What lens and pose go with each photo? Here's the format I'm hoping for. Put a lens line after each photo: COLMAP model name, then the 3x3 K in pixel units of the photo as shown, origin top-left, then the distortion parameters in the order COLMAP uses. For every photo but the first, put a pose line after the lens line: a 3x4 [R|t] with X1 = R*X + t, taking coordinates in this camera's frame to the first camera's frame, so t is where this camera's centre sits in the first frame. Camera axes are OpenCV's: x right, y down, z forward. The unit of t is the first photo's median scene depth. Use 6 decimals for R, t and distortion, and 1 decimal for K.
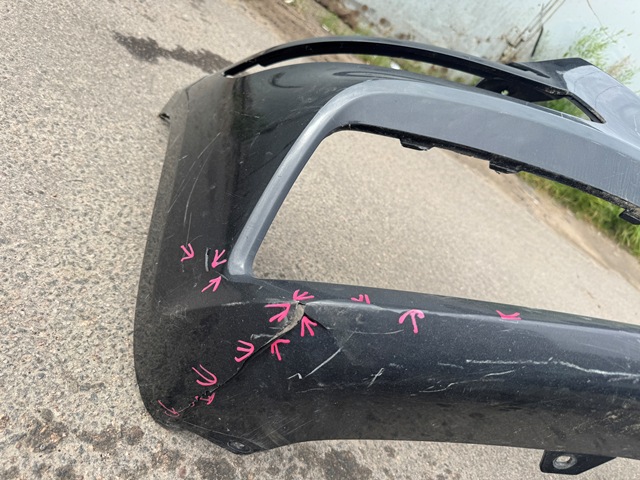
lens RADIAL K [[463.1, 0, 324.6], [0, 463.1, 245.8], [0, 0, 1]] dist [0.020494, -0.026987]
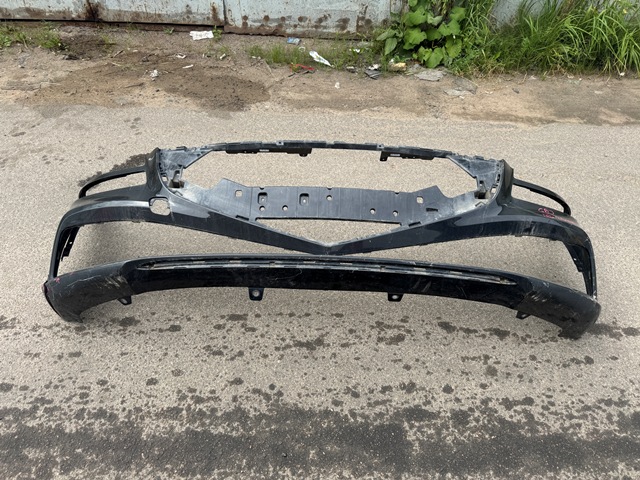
lens RADIAL K [[463.1, 0, 317.3], [0, 463.1, 228.1], [0, 0, 1]] dist [0.020494, -0.026987]
pose [[0.828613, -0.346989, -0.439315, 3.342231], [0.381257, 0.924403, -0.011026, 0.530690], [0.409931, -0.158356, 0.898265, -1.451820]]
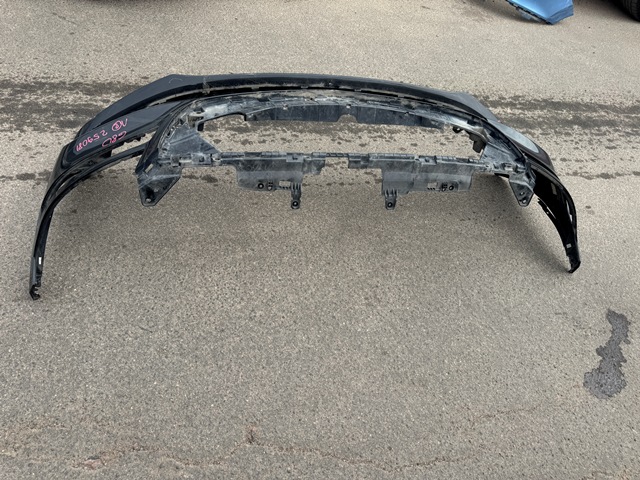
lens RADIAL K [[463.1, 0, 318.4], [0, 463.1, 233.7], [0, 0, 1]] dist [0.020494, -0.026987]
pose [[-0.694528, -0.379564, -0.611198, 4.050222], [-0.622572, -0.108726, 0.774973, -2.523380], [-0.360605, 0.918755, -0.160792, 3.243545]]
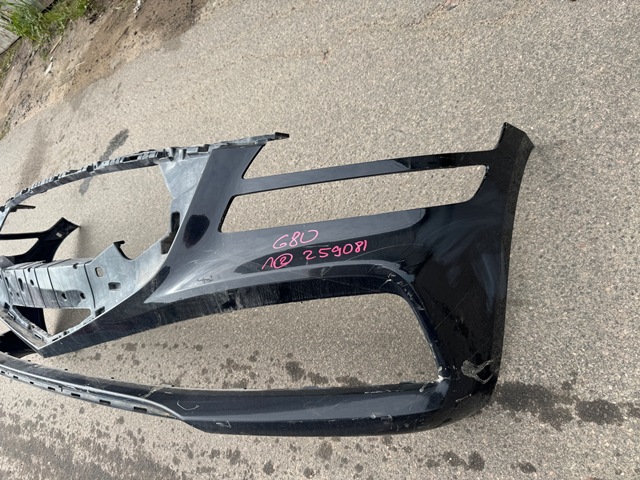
lens RADIAL K [[463.1, 0, 315.4], [0, 463.1, 247.5], [0, 0, 1]] dist [0.020494, -0.026987]
pose [[0.283182, -0.165464, -0.944685, 5.020771], [0.620710, 0.782507, 0.049008, 1.043584], [0.731113, -0.600254, 0.324297, 2.049157]]
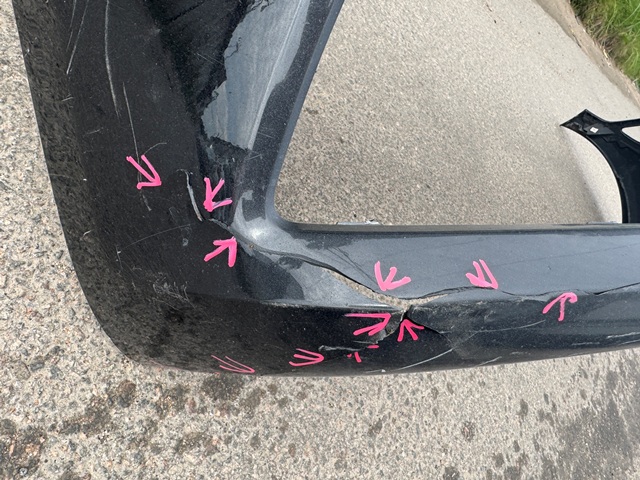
lens RADIAL K [[451.6, 0, 288.6], [0, 451.6, 234.6], [0, 0, 1]] dist [-0.008385, 0.010681]
pose [[0.973487, -0.146273, 0.175863, -0.235773], [0.018465, 0.816563, 0.576961, -0.247397], [-0.227997, -0.558417, 0.797614, 0.477941]]
